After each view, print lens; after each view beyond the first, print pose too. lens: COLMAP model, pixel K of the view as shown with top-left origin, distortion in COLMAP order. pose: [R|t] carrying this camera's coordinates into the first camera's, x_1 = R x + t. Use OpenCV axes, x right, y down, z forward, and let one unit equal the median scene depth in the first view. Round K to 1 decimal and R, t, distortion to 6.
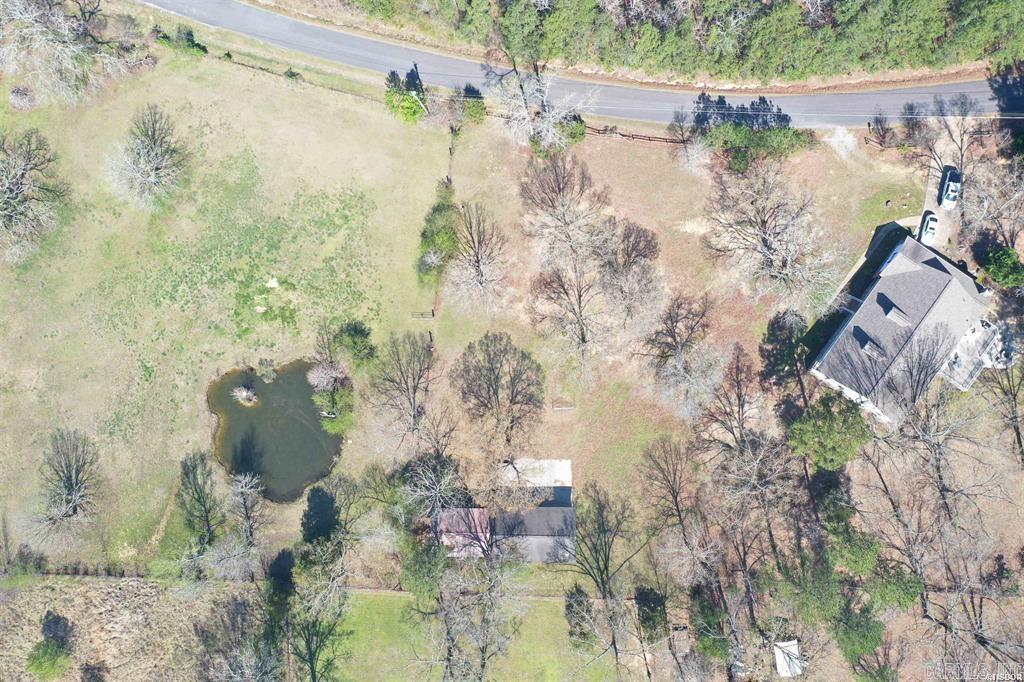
lens RADIAL K [[805.6, 0, 512.0], [0, 805.6, 341.0], [0, 0, 1]] dist [-0.000308, -0.003927]
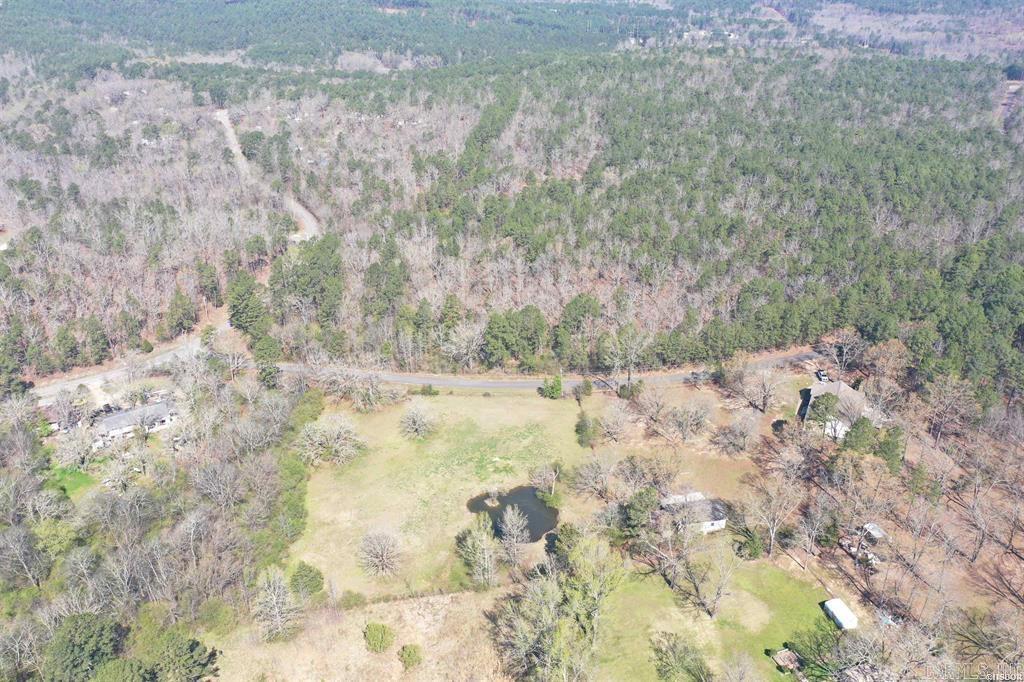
lens RADIAL K [[800.2, 0, 496.7], [0, 800.2, 340.8], [0, 0, 1]] dist [0.000644, -0.000395]
pose [[0.985222, -0.030873, 0.168475, -0.576483], [0.161036, 0.502037, -0.849721, 1.254607], [-0.058347, 0.864295, 0.499590, -0.071618]]
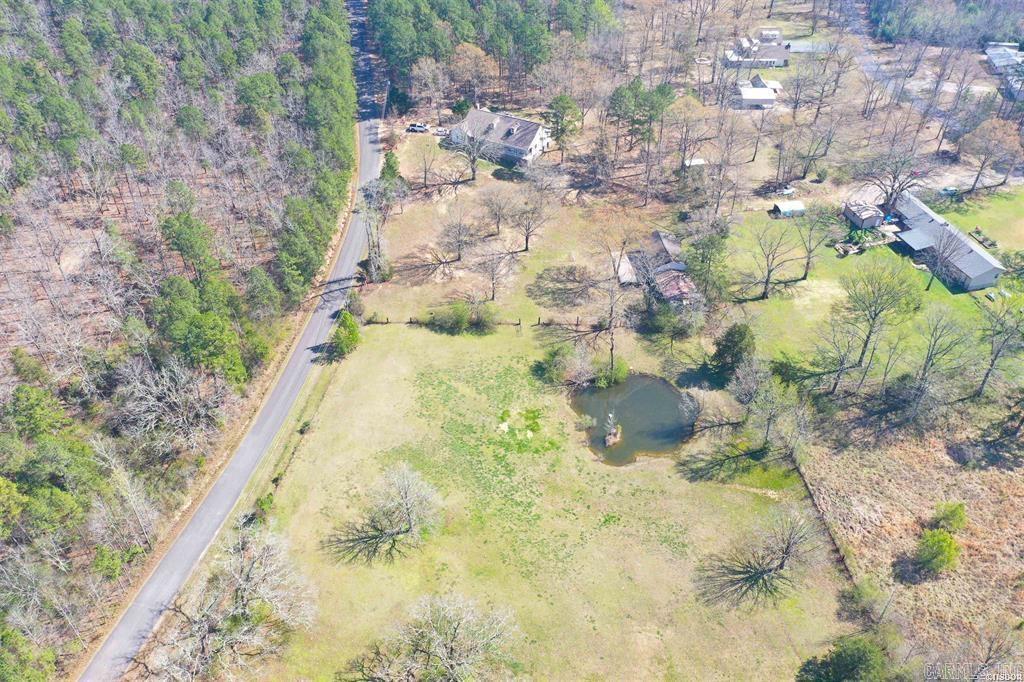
lens RADIAL K [[805.6, 0, 512.0], [0, 805.6, 341.0], [0, 0, 1]] dist [-0.000308, -0.003927]
pose [[-0.113194, -0.577802, 0.808289, -1.097732], [0.991897, -0.018485, 0.125692, -0.193967], [-0.057684, 0.815967, 0.575213, 0.291992]]
